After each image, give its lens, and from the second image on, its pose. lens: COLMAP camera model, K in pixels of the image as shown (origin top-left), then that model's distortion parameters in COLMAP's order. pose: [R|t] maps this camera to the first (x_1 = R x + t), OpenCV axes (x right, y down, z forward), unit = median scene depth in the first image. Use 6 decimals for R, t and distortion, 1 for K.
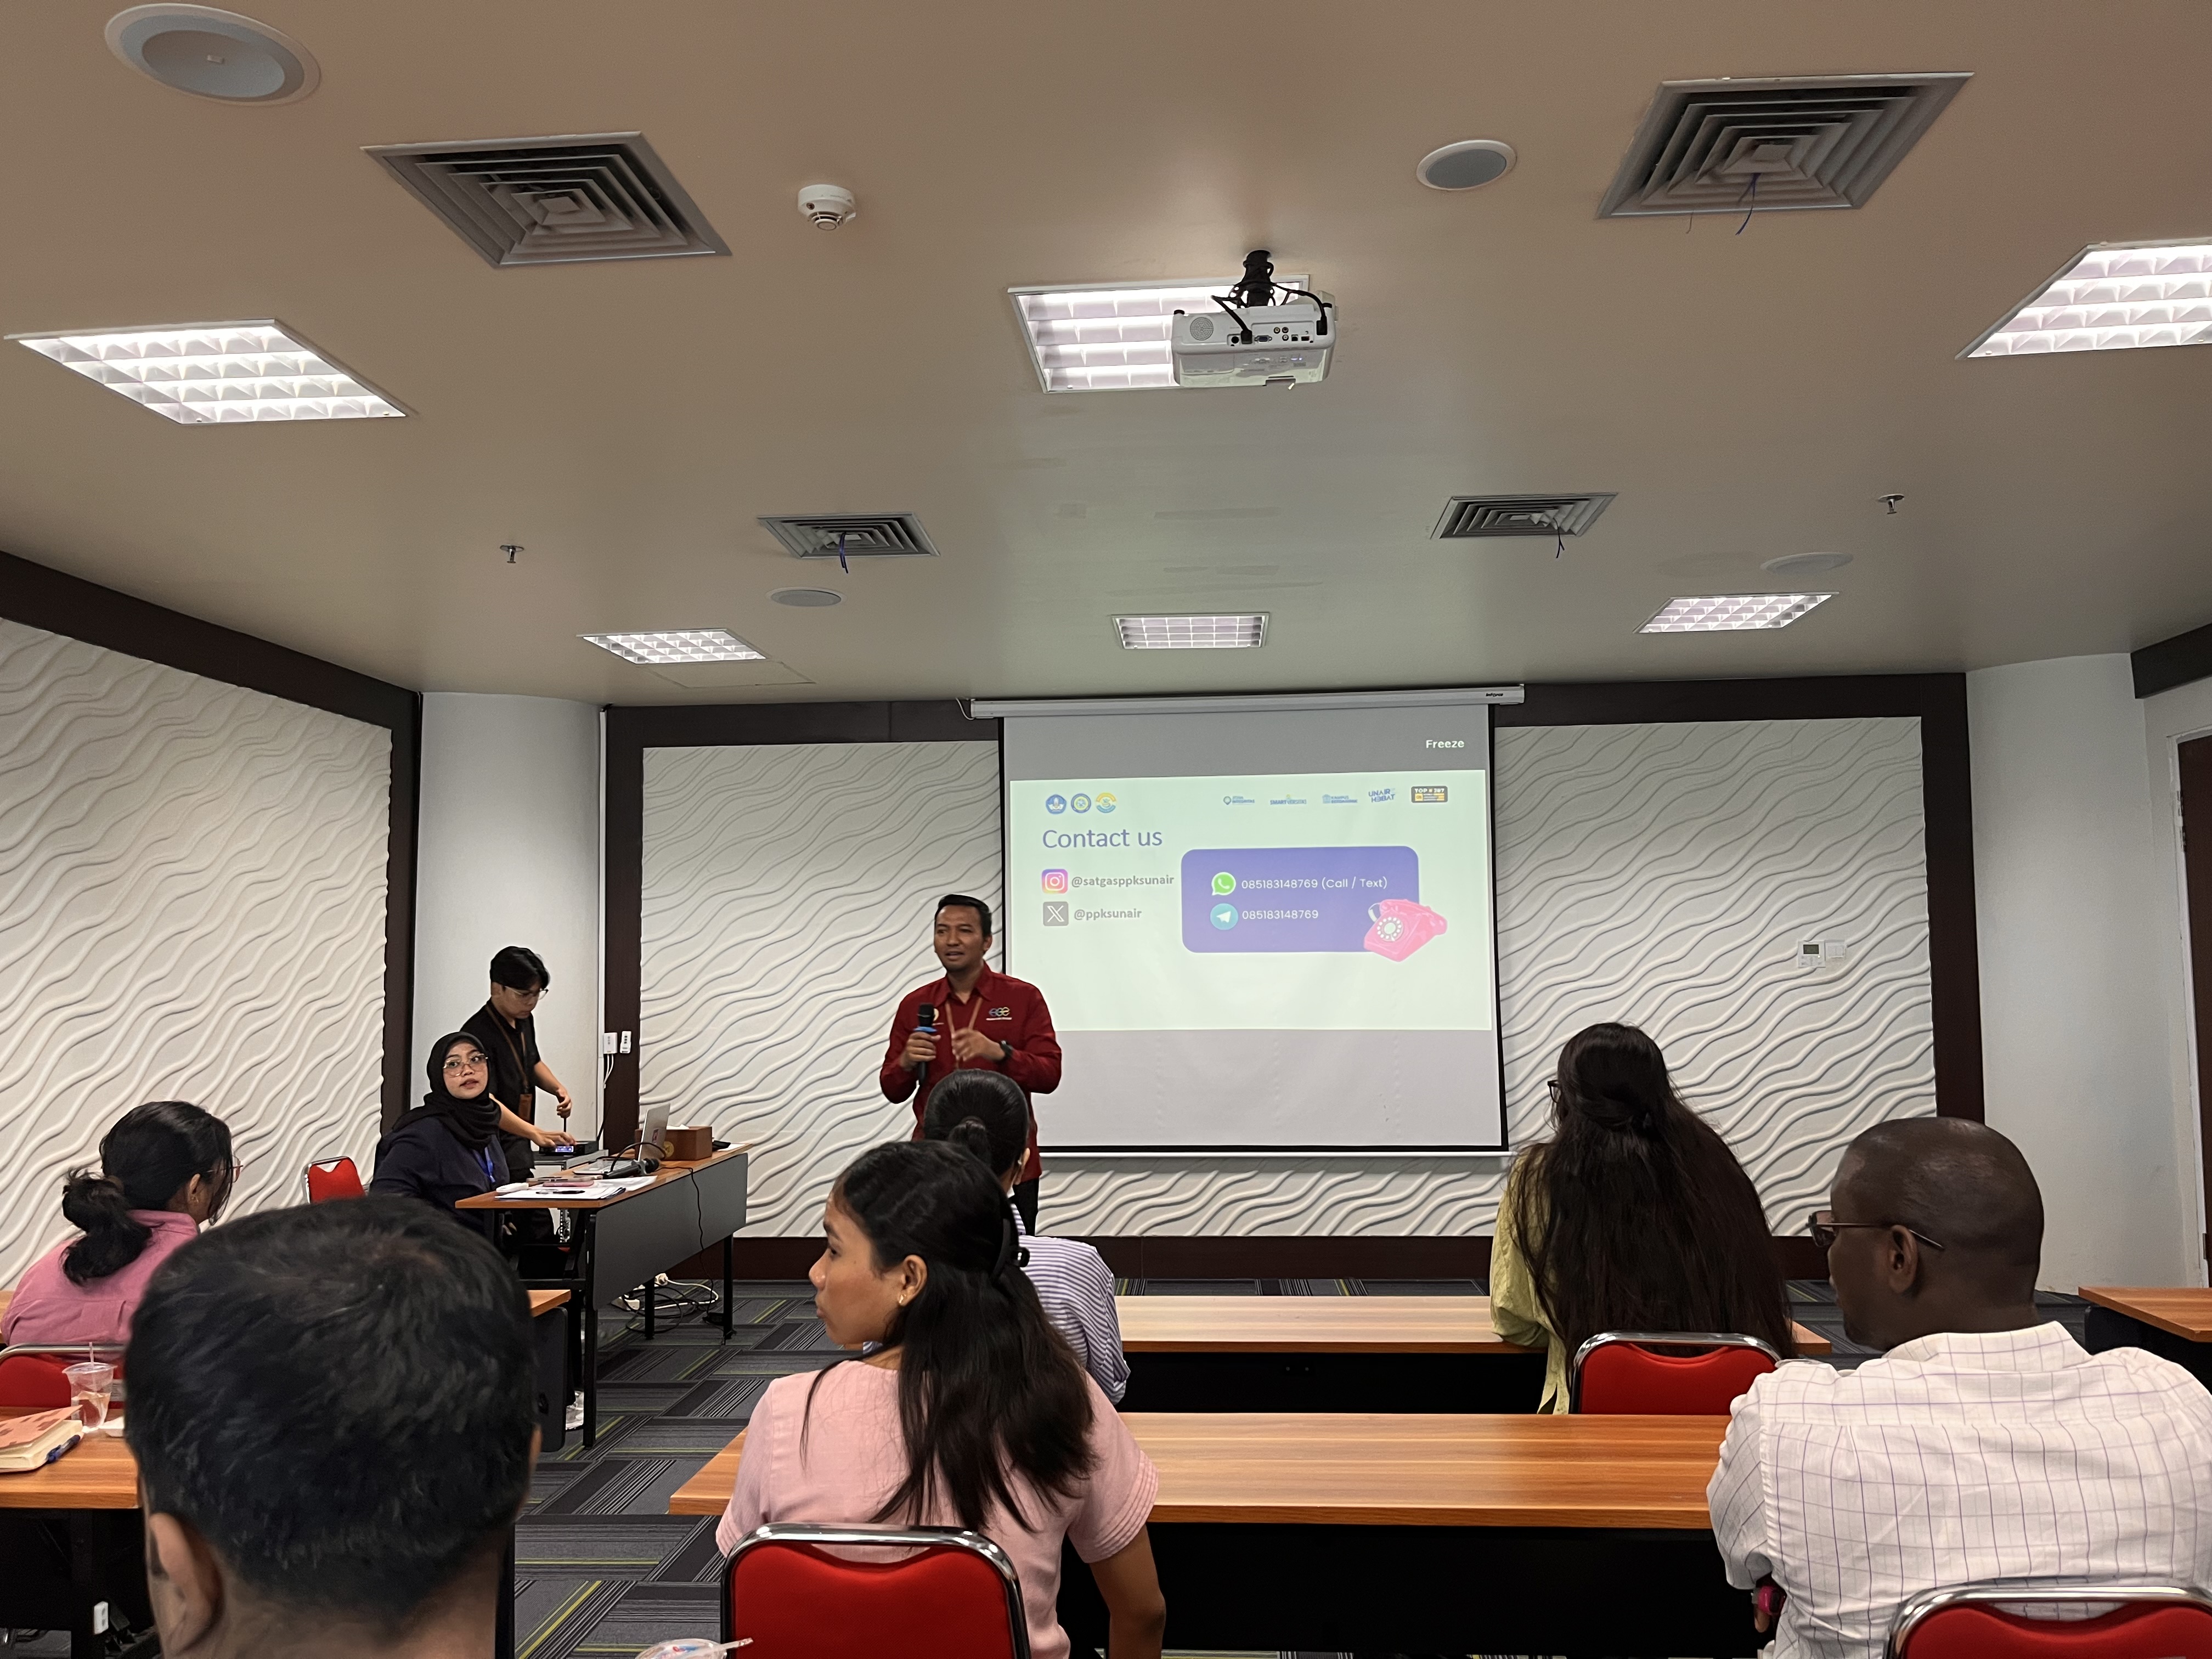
lens RADIAL K [[1683.1, 0, 1089.8], [0, 1683.1, 870.5], [0, 0, 1]] dist [0.032620, -0.005094]
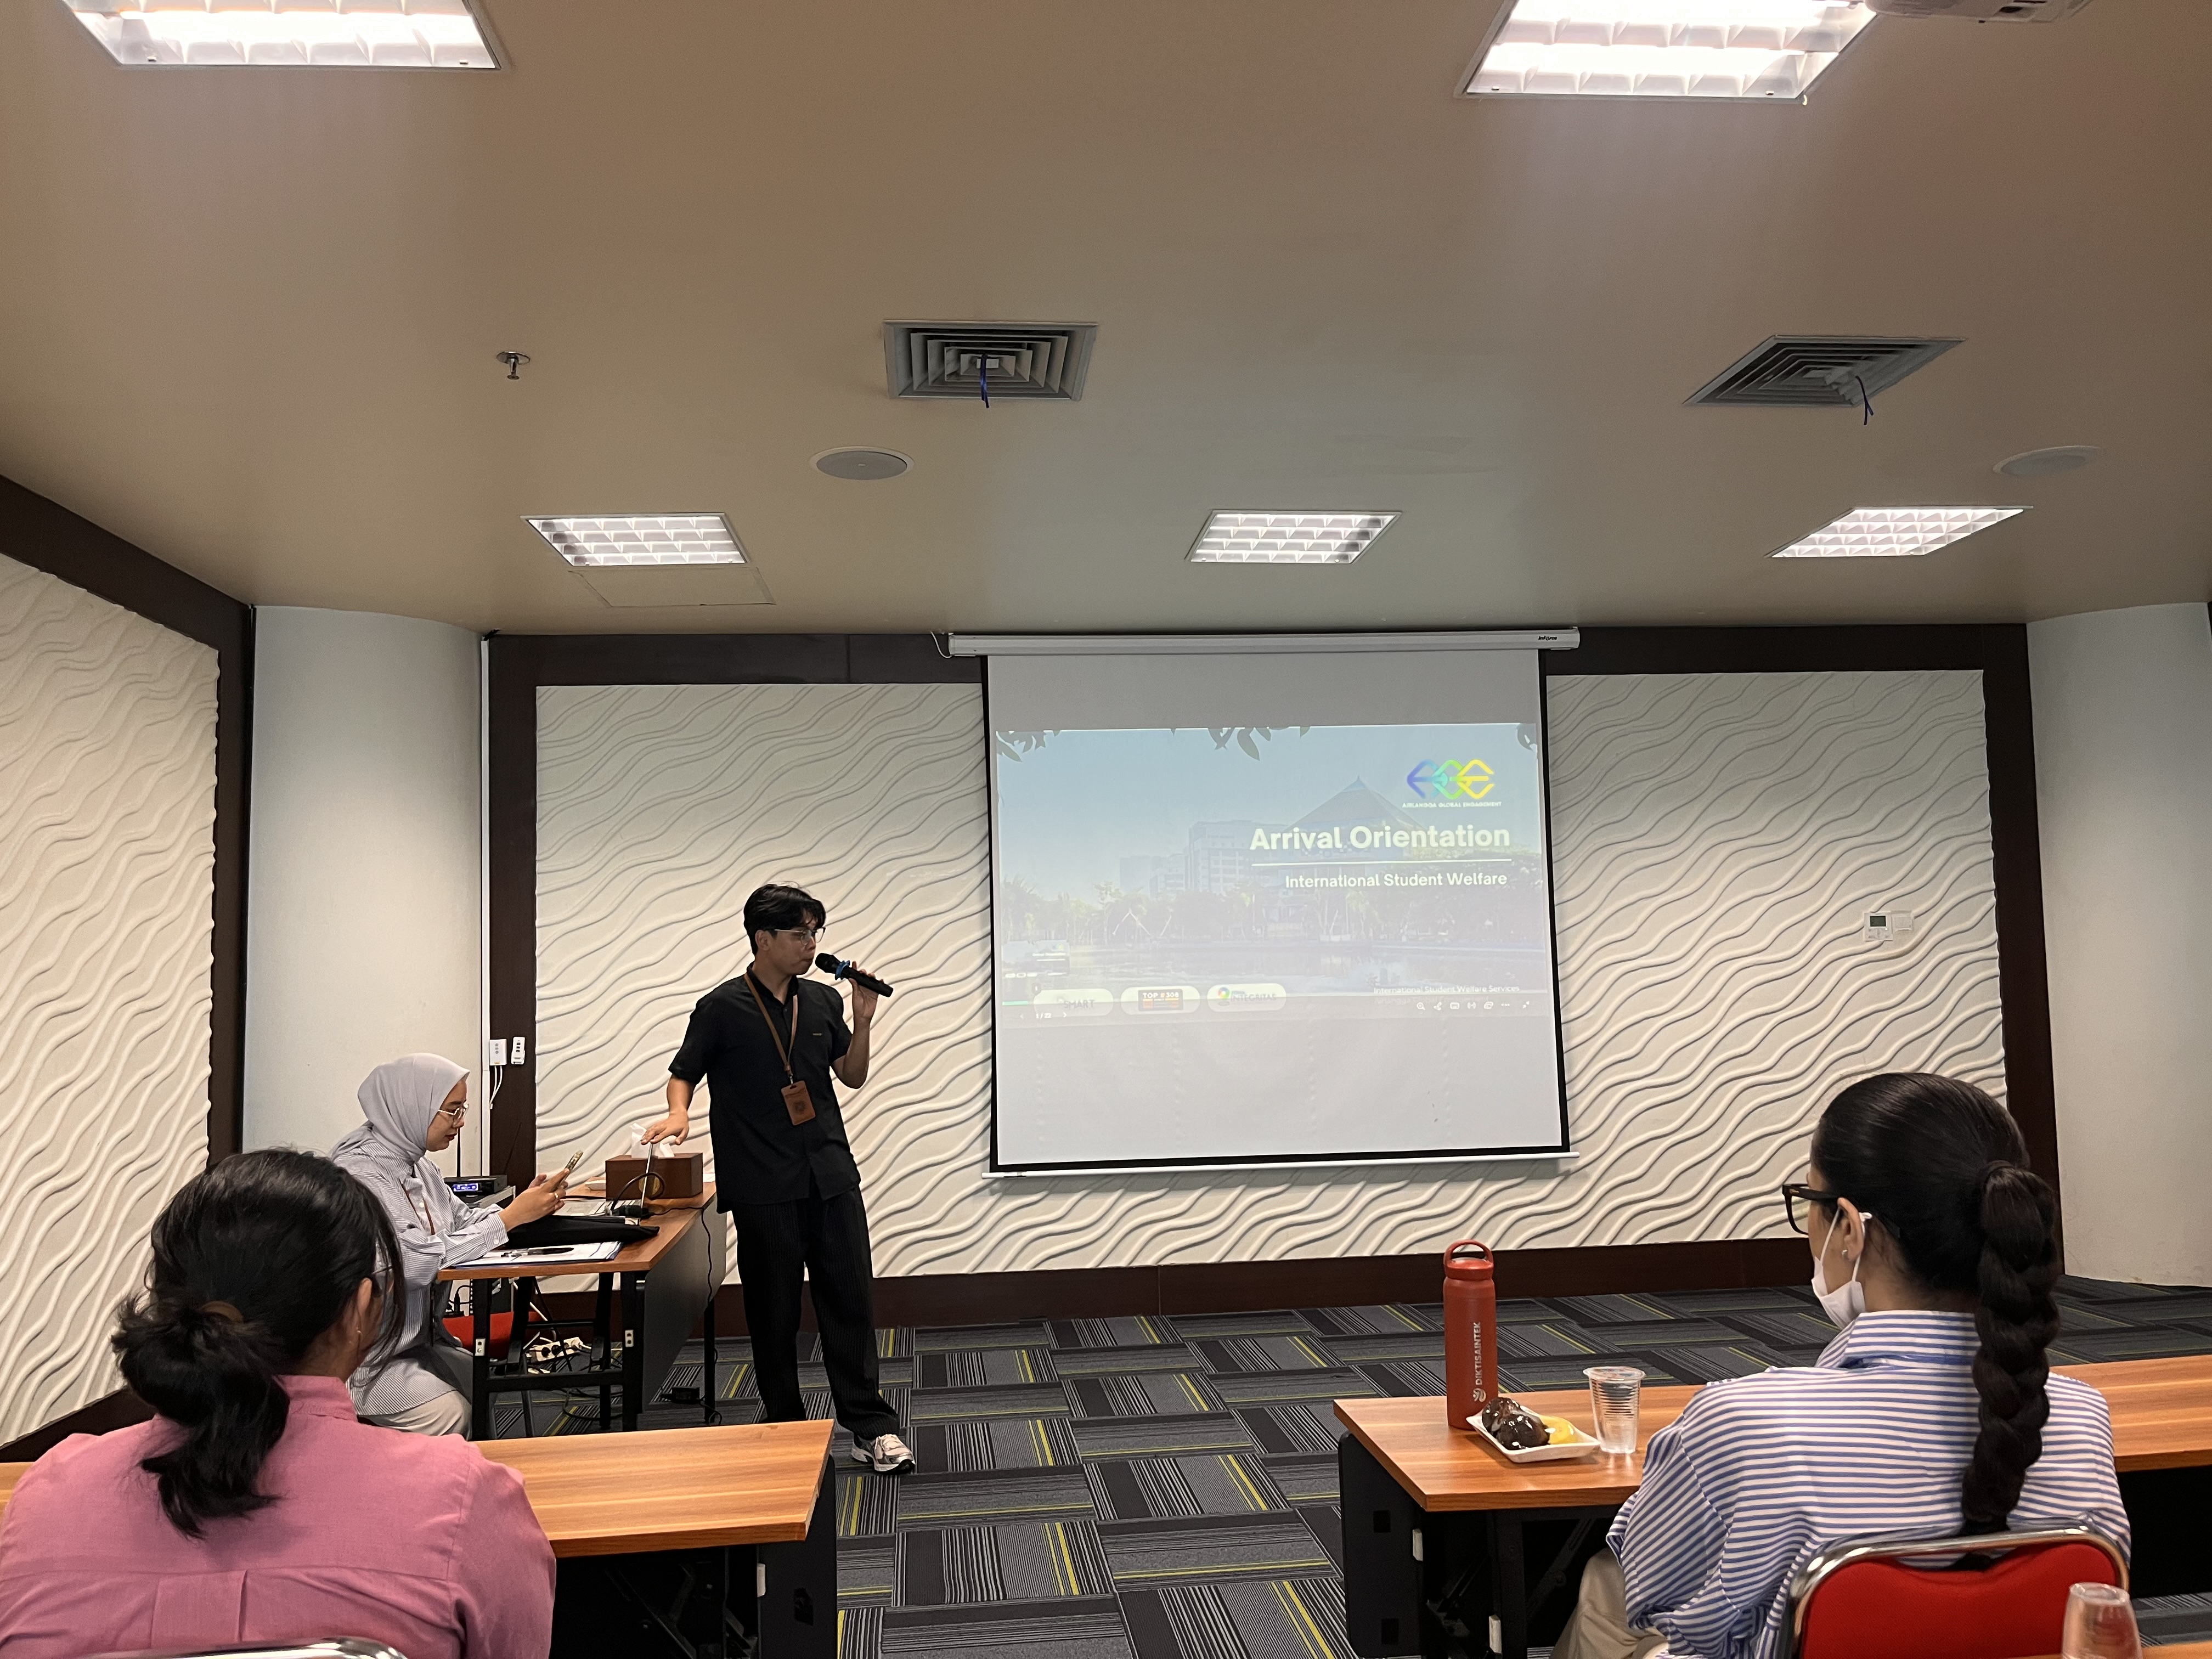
lens RADIAL K [[1683.1, 0, 1089.8], [0, 1683.1, 870.5], [0, 0, 1]] dist [0.032620, -0.005094]
pose [[0.985350, -0.002793, 0.170521, -0.150946], [0.003517, 0.999986, -0.003940, 0.020998], [-0.170507, 0.004482, 0.985346, 0.168028]]
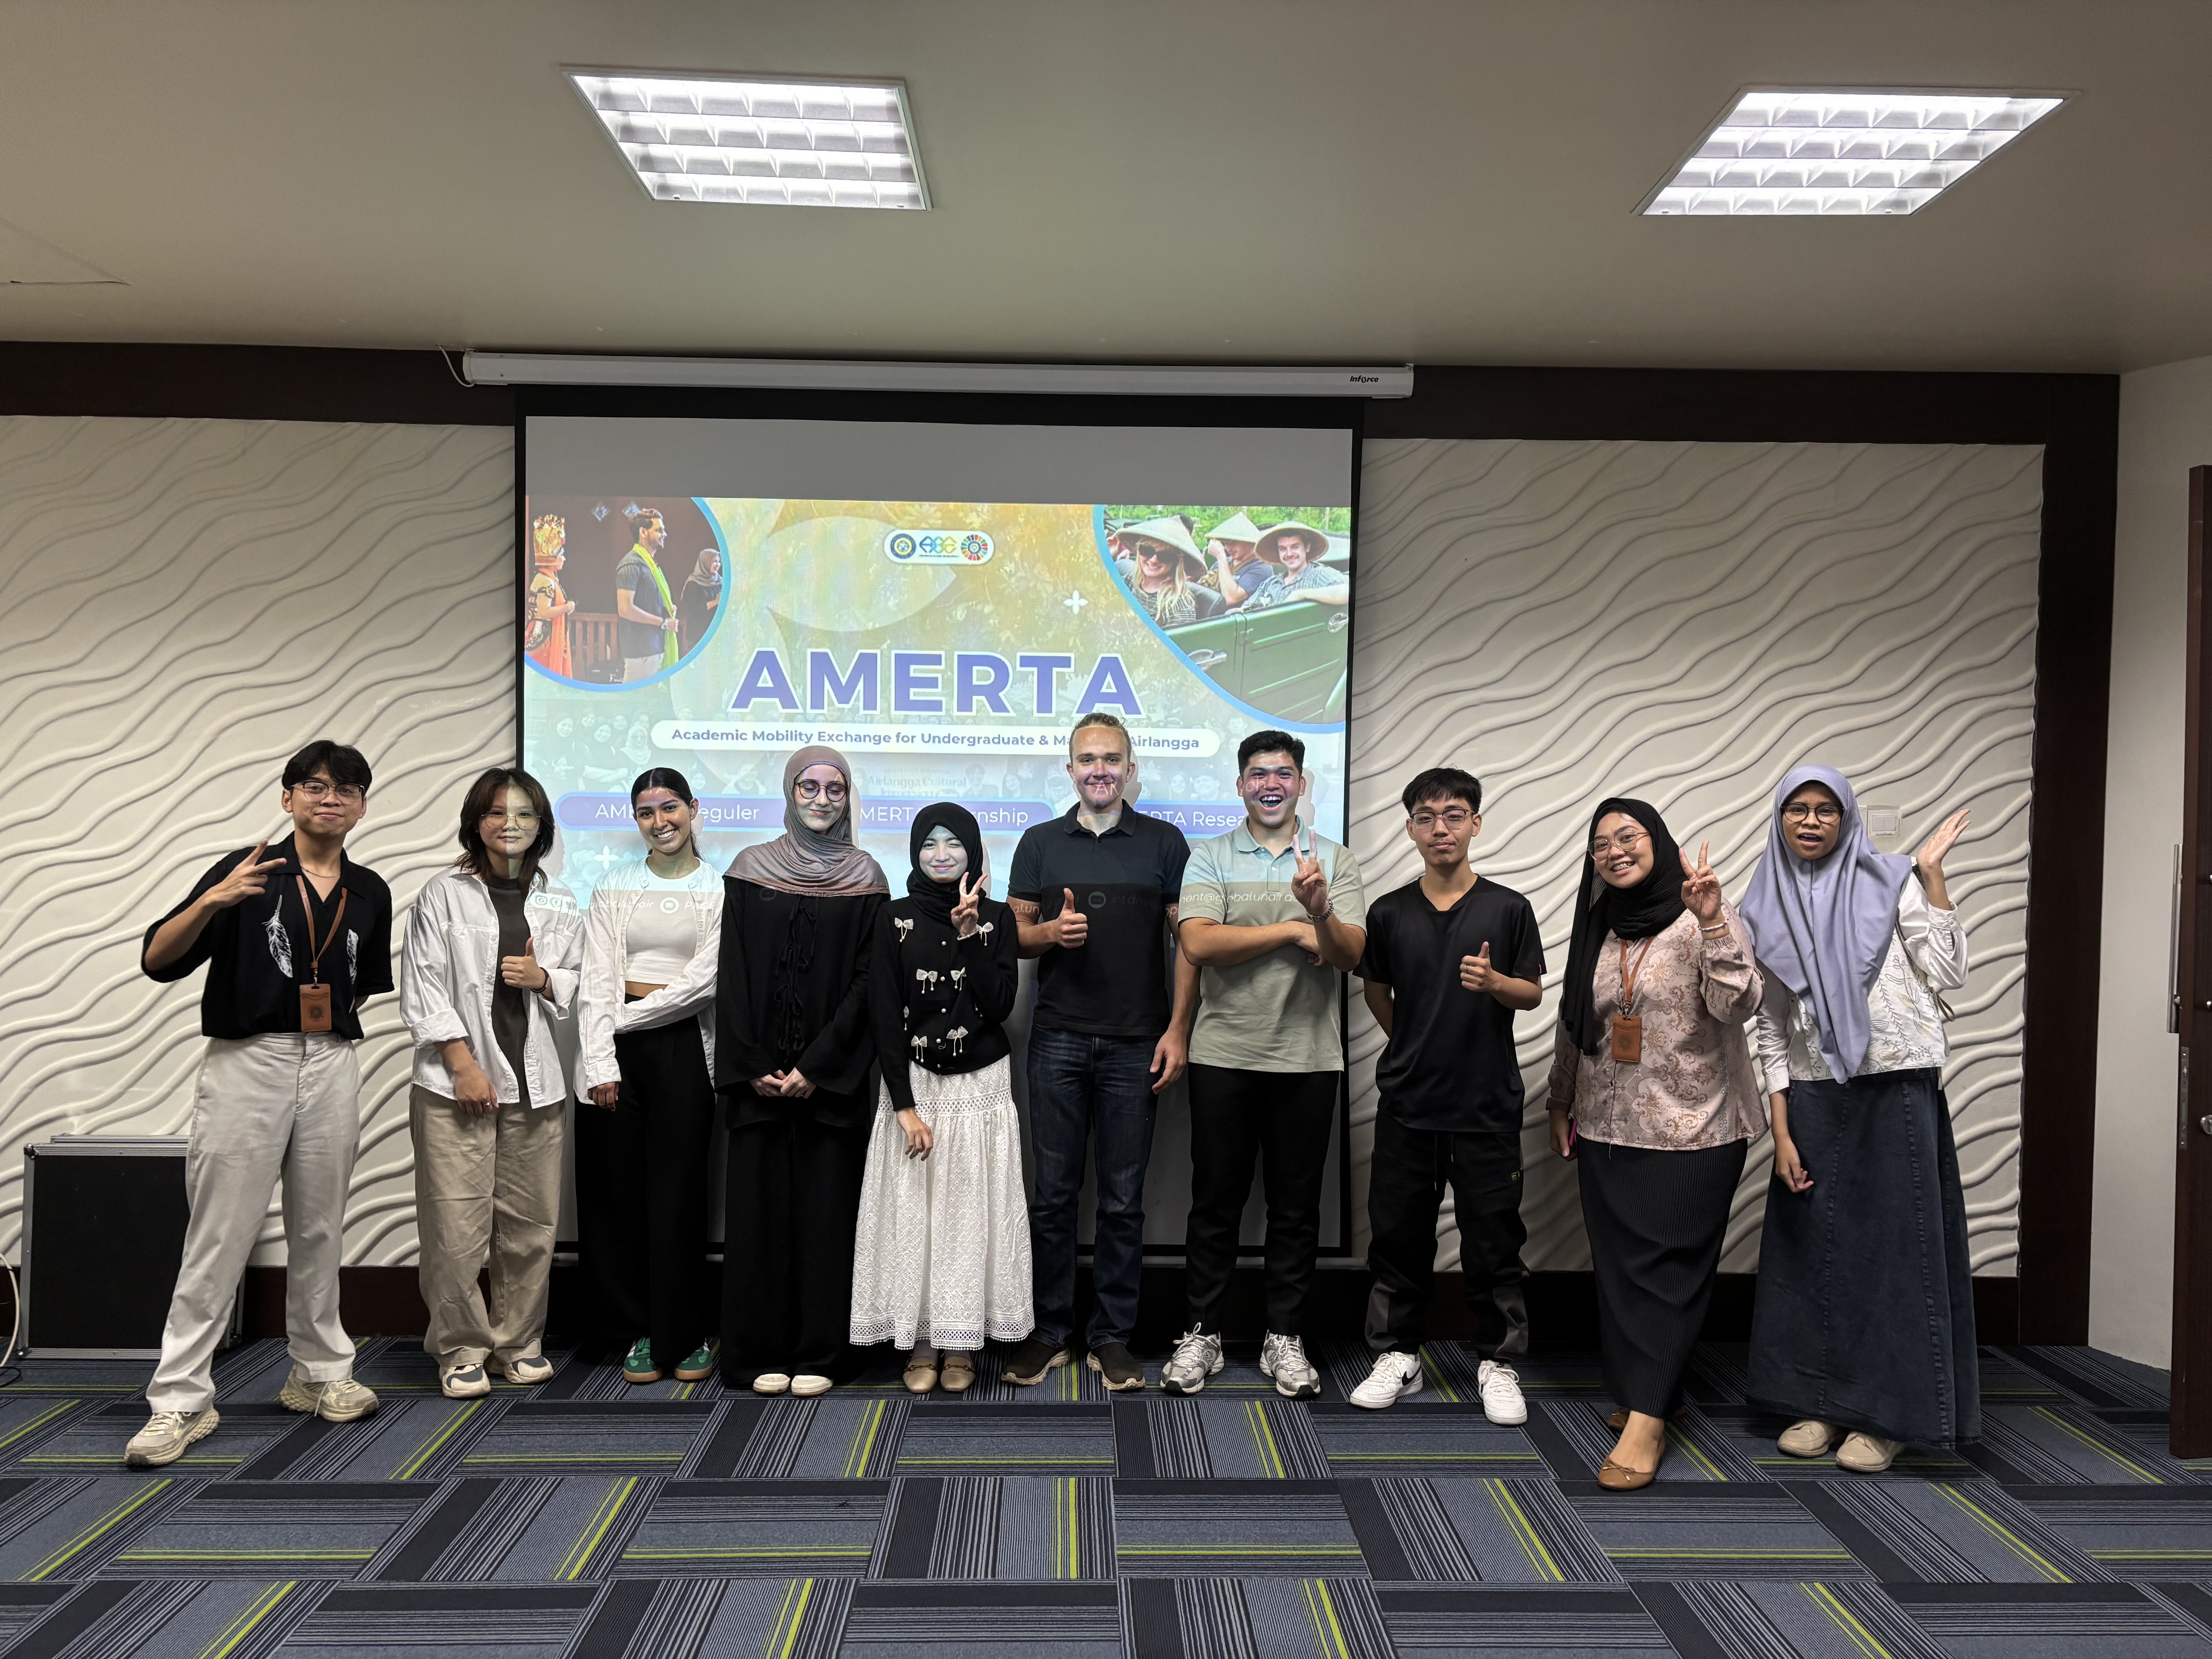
lens RADIAL K [[1653.9, 0, 1105.6], [0, 1653.9, 864.0], [0, 0, 1]] dist [0.035746, -0.005269]
pose [[0.995382, 0.021212, 0.093619, 0.099657], [-0.029740, 0.995438, 0.090662, 0.015086], [-0.091269, -0.093027, 0.991472, 0.418120]]
